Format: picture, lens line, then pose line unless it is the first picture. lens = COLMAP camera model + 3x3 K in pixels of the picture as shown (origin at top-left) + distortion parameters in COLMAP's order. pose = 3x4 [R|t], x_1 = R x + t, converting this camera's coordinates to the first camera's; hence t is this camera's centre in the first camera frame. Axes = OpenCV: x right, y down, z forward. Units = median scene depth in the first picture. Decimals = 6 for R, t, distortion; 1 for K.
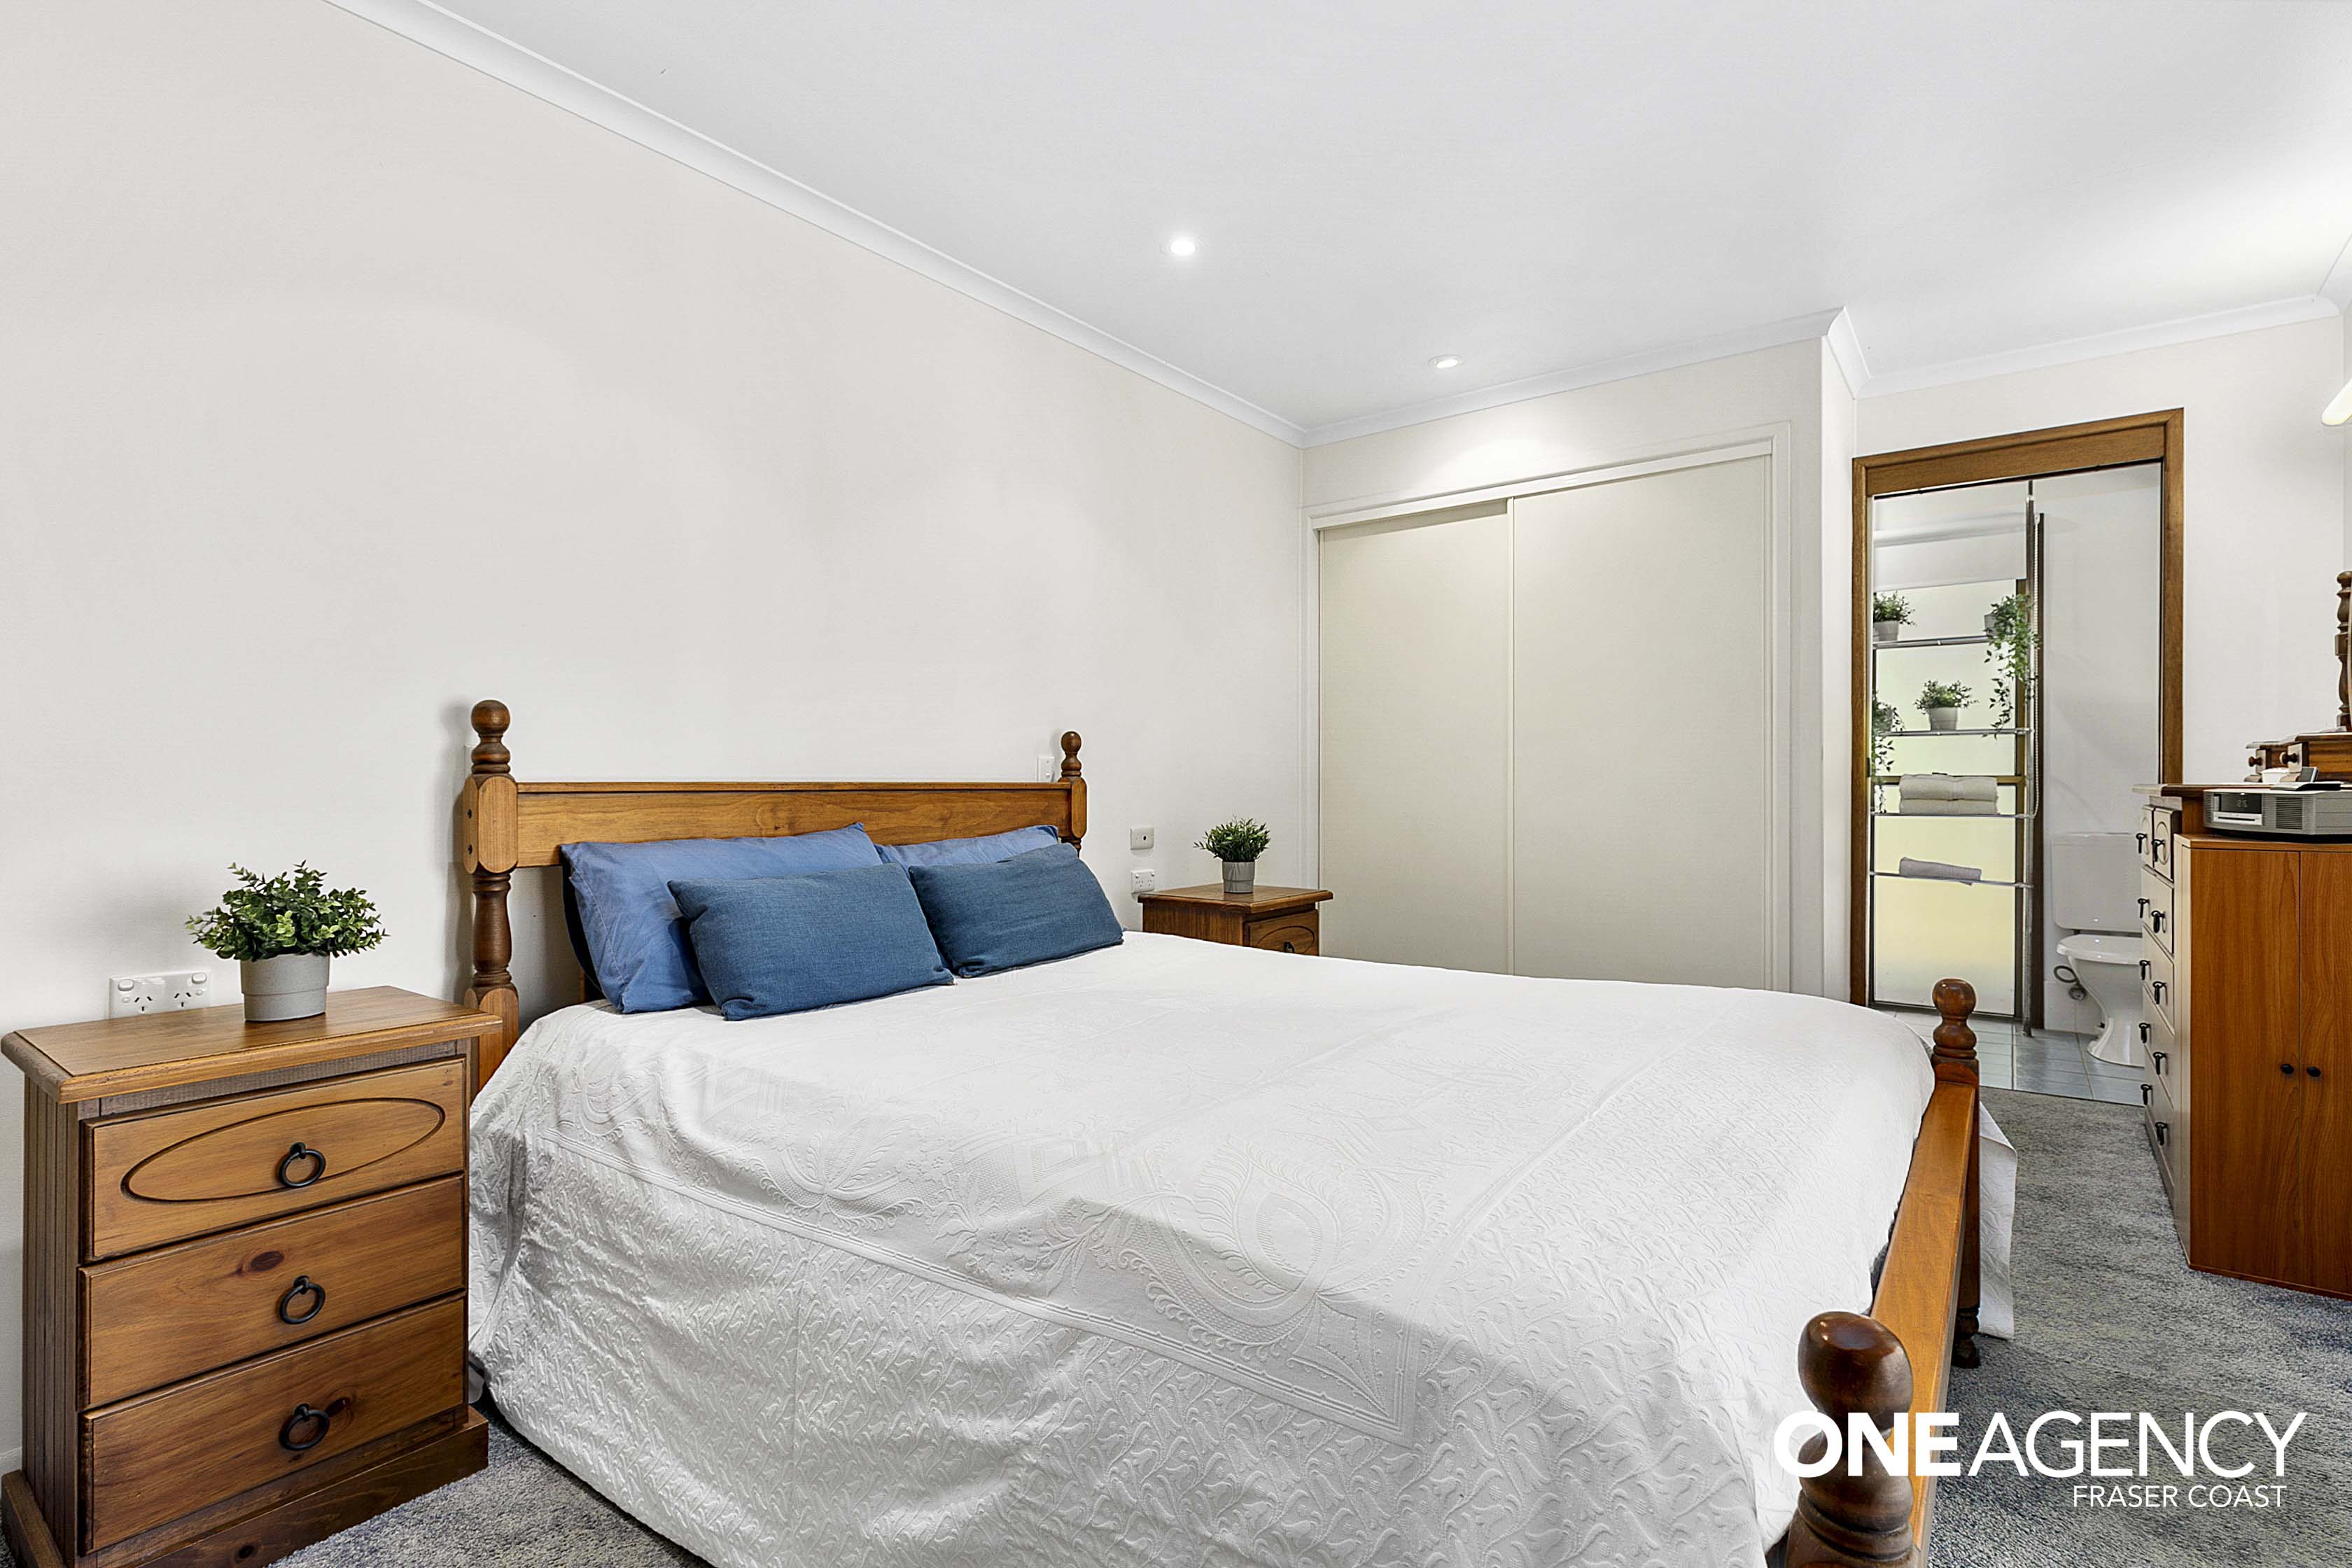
lens RADIAL K [[1110.3, 0, 1164.3], [0, 1110.3, 782.3], [0, 0, 1]] dist [0.004868, -0.001589]
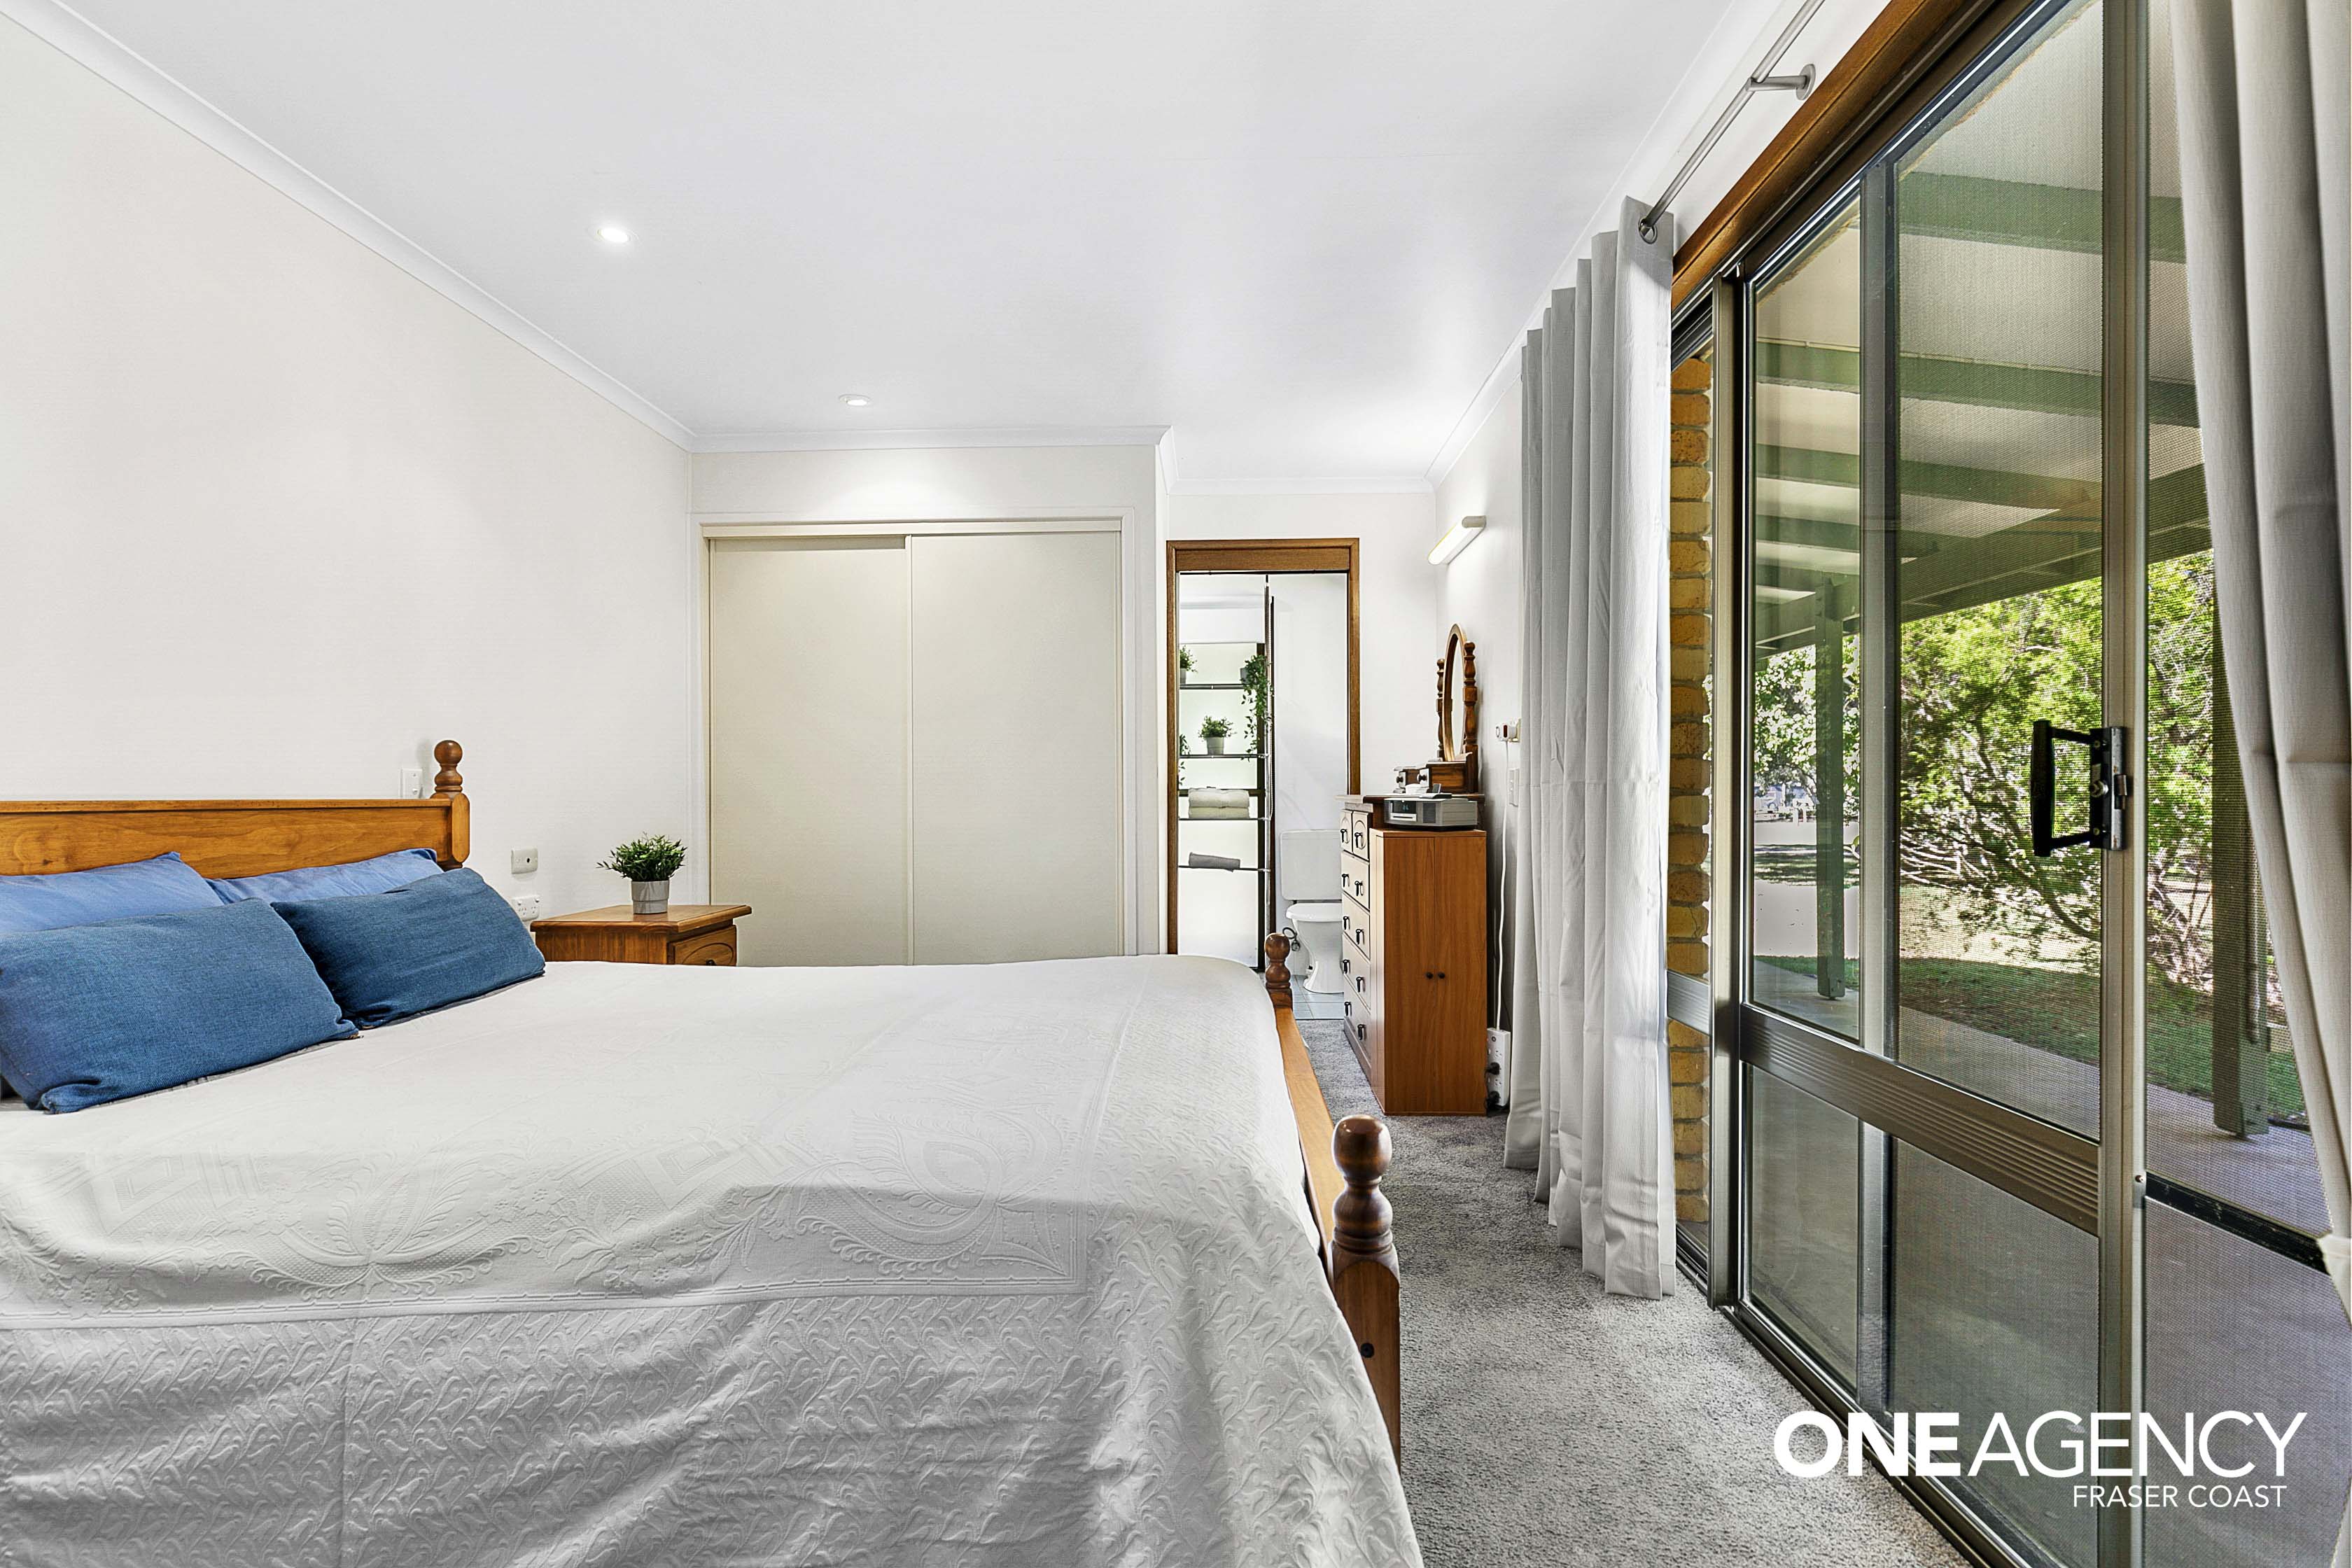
lens RADIAL K [[1110.4, 0, 1182.5], [0, 1110.4, 786.5], [0, 0, 1]] dist [-0.002160, 0.000353]
pose [[0.810171, -0.000435, 0.586193, -0.193673], [0.005374, 0.999963, -0.006687, -0.001091], [-0.586169, 0.008568, 0.810144, -0.066009]]
